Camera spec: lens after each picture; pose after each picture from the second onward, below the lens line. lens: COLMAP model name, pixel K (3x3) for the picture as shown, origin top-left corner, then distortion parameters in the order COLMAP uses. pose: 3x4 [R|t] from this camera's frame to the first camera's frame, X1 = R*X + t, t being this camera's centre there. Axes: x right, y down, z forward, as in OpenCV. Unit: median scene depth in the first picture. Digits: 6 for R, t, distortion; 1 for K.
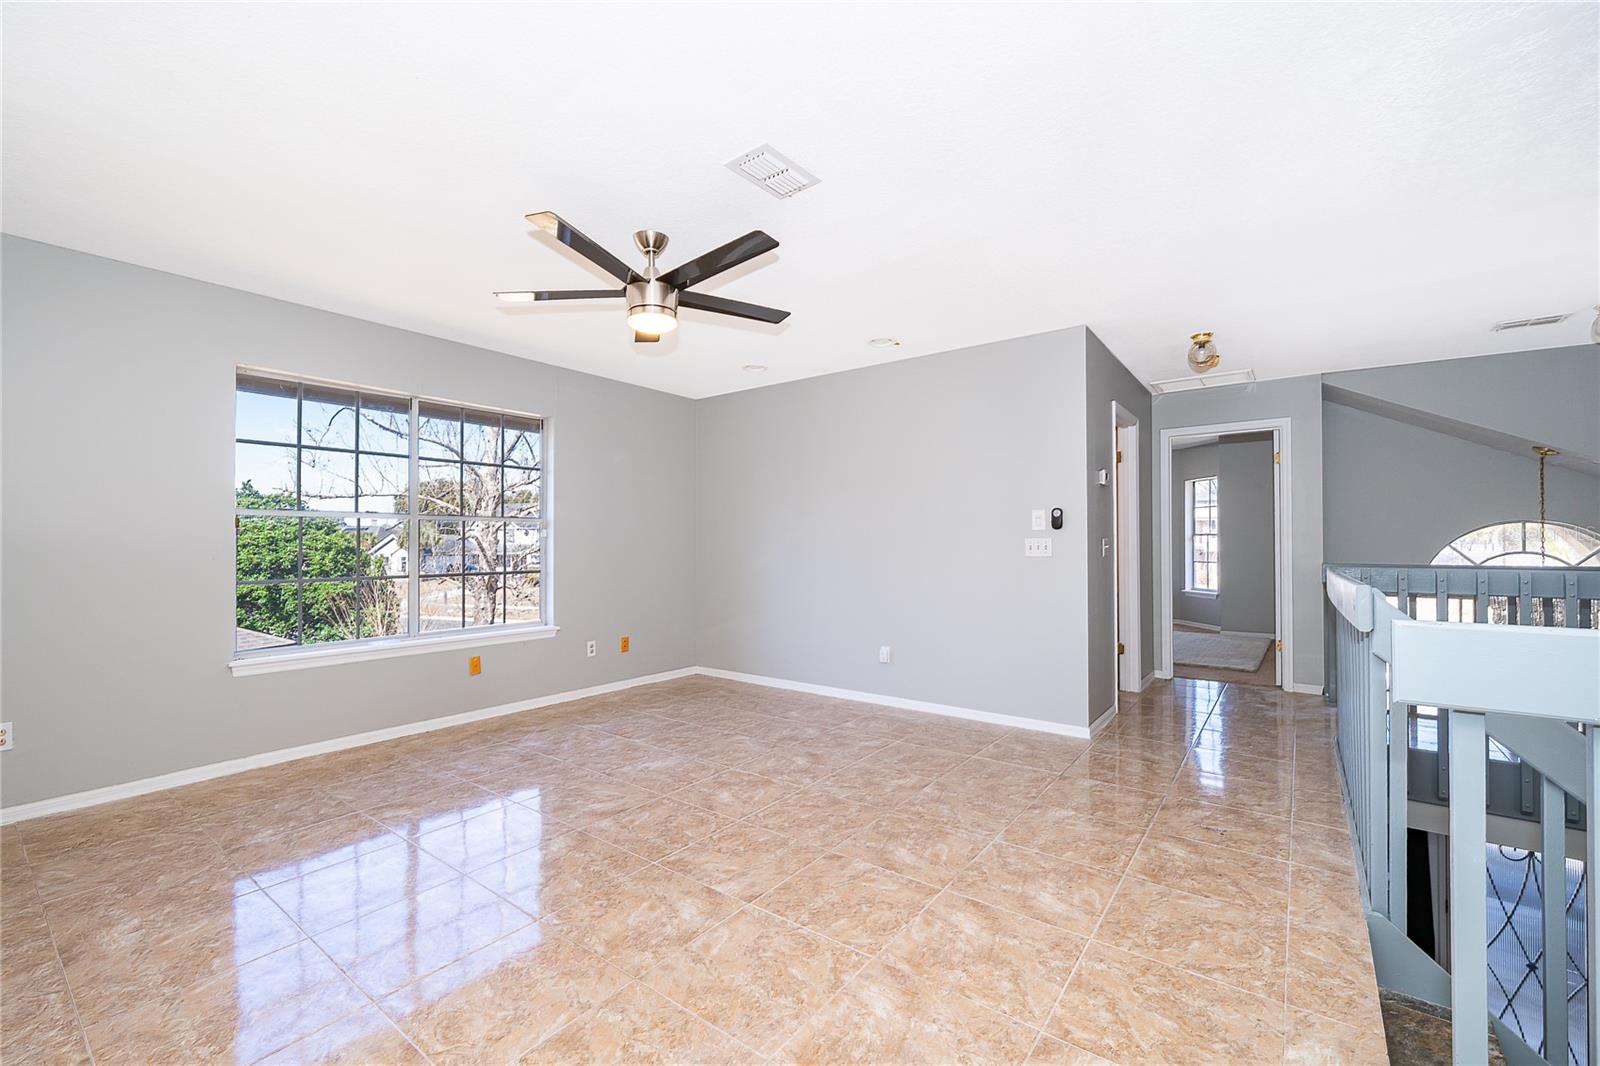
lens RADIAL K [[653.1, 0, 795.0], [0, 653.1, 541.4], [0, 0, 1]] dist [-0.000029, 0.000939]
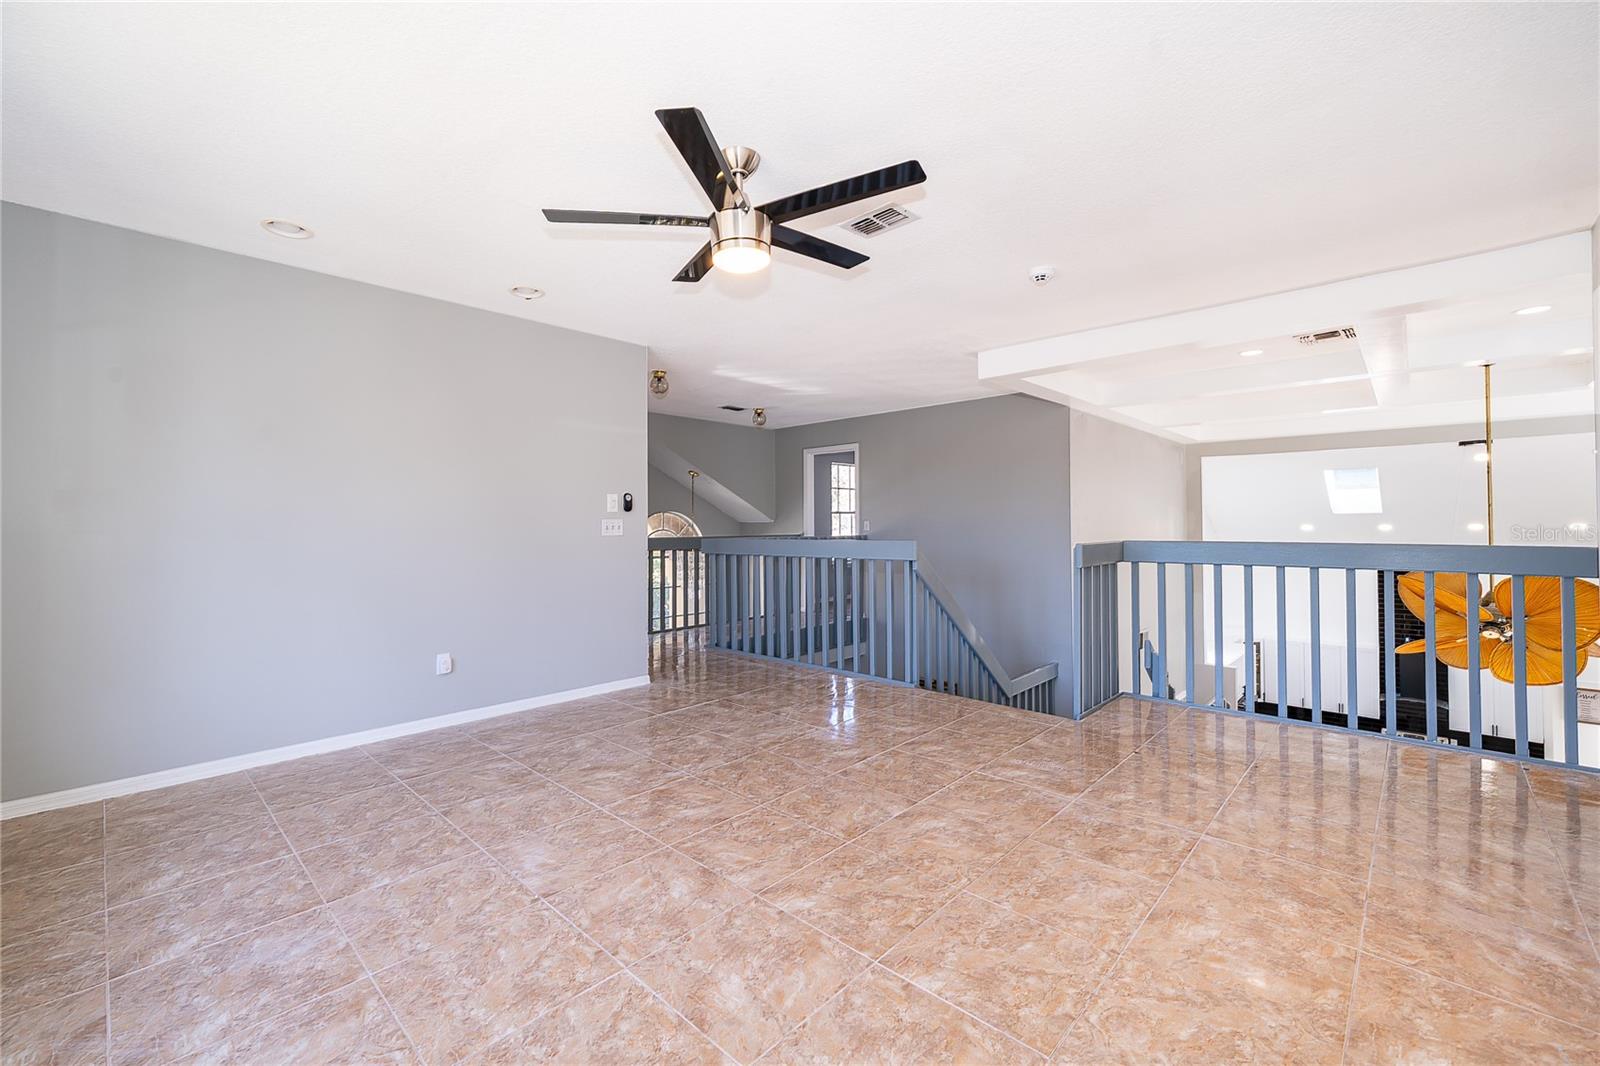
lens RADIAL K [[653.1, 0, 794.9], [0, 653.1, 520.8], [0, 0, 1]] dist [-0.000029, 0.000939]
pose [[0.120072, 0.006888, 0.992741, -0.872024], [0.003180, 0.999968, -0.007322, 0.008739], [-0.992760, 0.004036, 0.120046, 0.692474]]
